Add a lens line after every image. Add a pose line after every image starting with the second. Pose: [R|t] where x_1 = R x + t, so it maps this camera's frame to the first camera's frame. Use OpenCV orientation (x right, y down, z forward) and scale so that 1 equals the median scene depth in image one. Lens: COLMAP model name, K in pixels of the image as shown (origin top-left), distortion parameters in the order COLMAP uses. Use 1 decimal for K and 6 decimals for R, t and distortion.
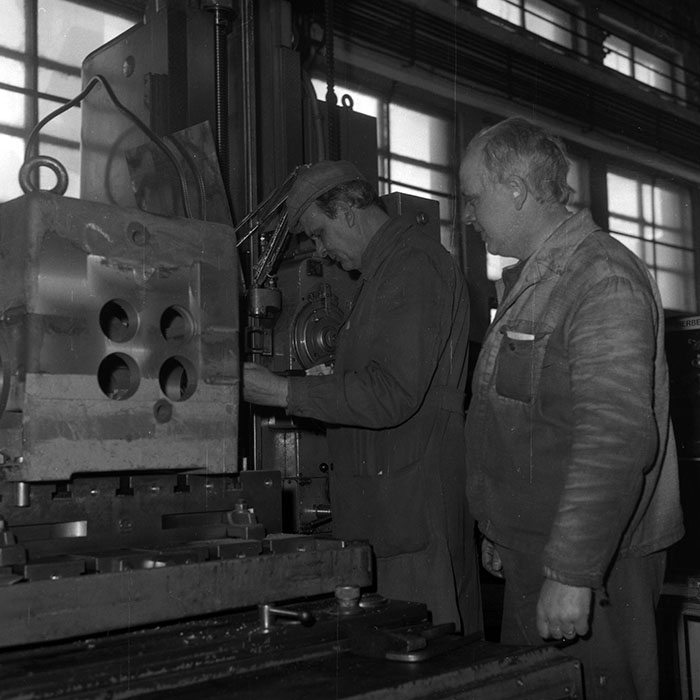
lens RADIAL K [[973.3, 0, 356.4], [0, 973.3, 348.5], [0, 0, 1]] dist [0.064588, 0.000000]
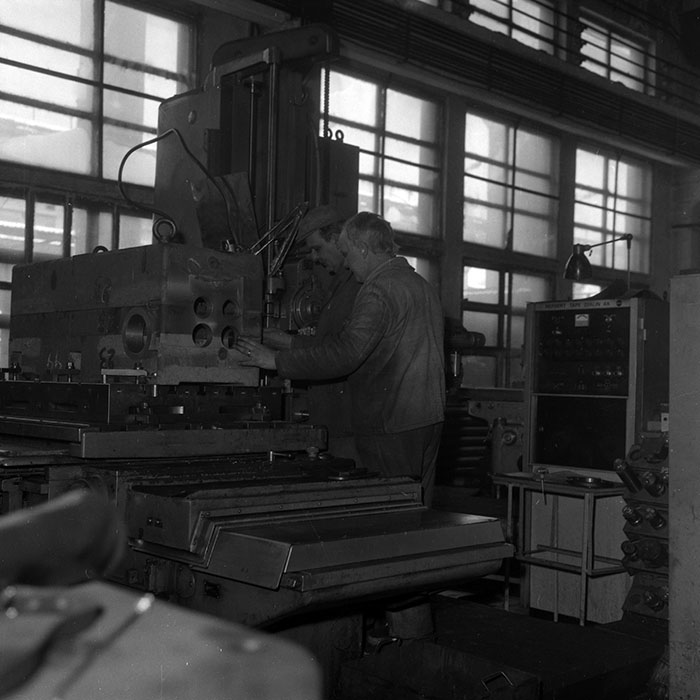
lens RADIAL K [[973.3, 0, 346.5], [0, 973.3, 352.9], [0, 0, 1]] dist [0.064588, 0.000000]
pose [[0.998685, 0.049448, -0.013551, 0.050522], [-0.048256, 0.995829, 0.077439, -0.065853], [0.017324, -0.076683, 0.996905, -0.620675]]
